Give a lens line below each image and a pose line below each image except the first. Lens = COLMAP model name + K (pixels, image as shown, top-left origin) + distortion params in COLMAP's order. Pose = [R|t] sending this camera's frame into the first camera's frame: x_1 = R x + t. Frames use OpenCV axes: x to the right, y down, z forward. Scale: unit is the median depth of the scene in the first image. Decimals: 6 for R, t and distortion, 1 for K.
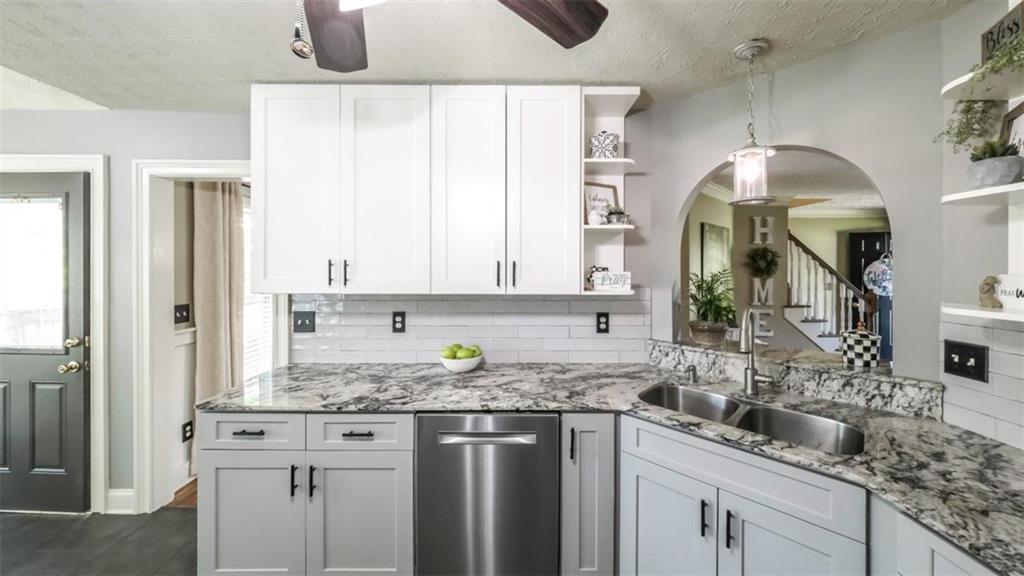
lens RADIAL K [[360.2, 0, 522.8], [0, 360.2, 266.9], [0, 0, 1]] dist [0.000836, -0.000035]
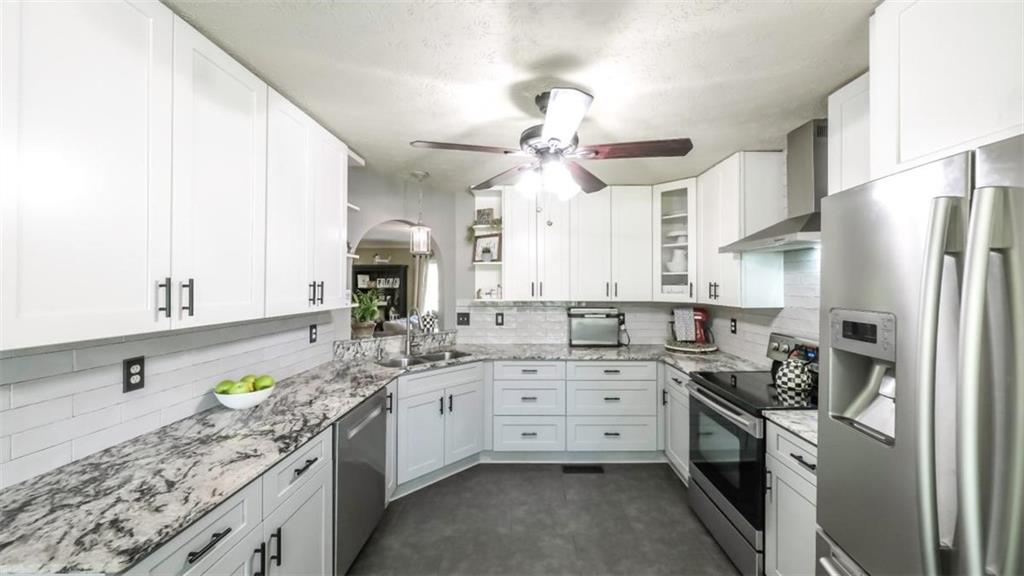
lens RADIAL K [[376.5, 0, 529.1], [0, 376.5, 284.1], [0, 0, 1]] dist [-0.001083, -0.000183]
pose [[-0.004622, -0.000159, 0.999989, -1.331702], [-0.001841, 0.999998, 0.000151, -0.011120], [-0.999988, -0.001840, -0.004623, 0.391106]]
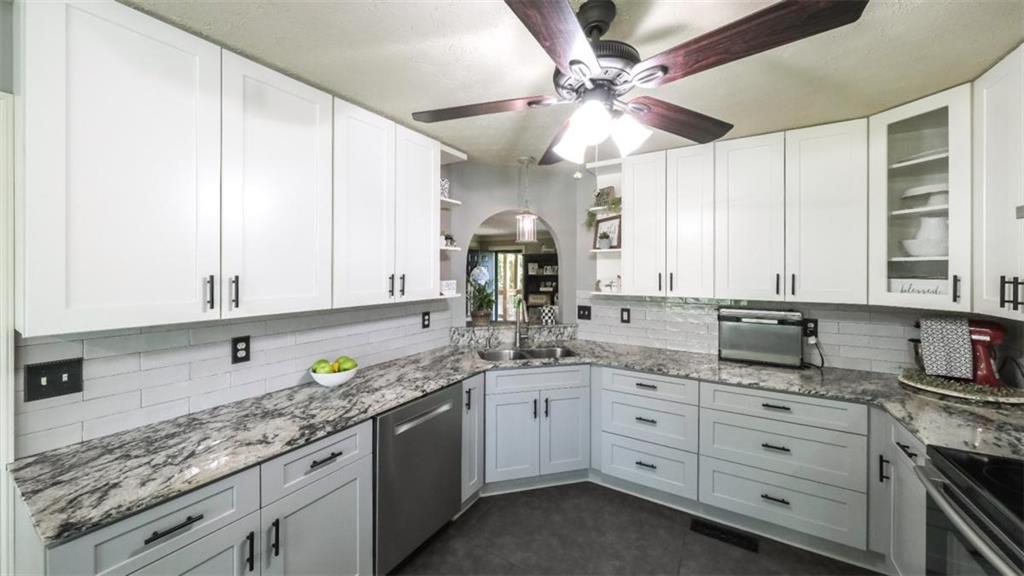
lens RADIAL K [[356.3, 0, 512.6], [0, 356.3, 271.5], [0, 0, 1]] dist [-0.002056, -0.000362]
pose [[0.528974, -0.004767, 0.848625, -0.916257], [-0.001491, 0.999977, 0.006547, -0.037155], [-0.848637, -0.004728, 0.528955, 0.077919]]
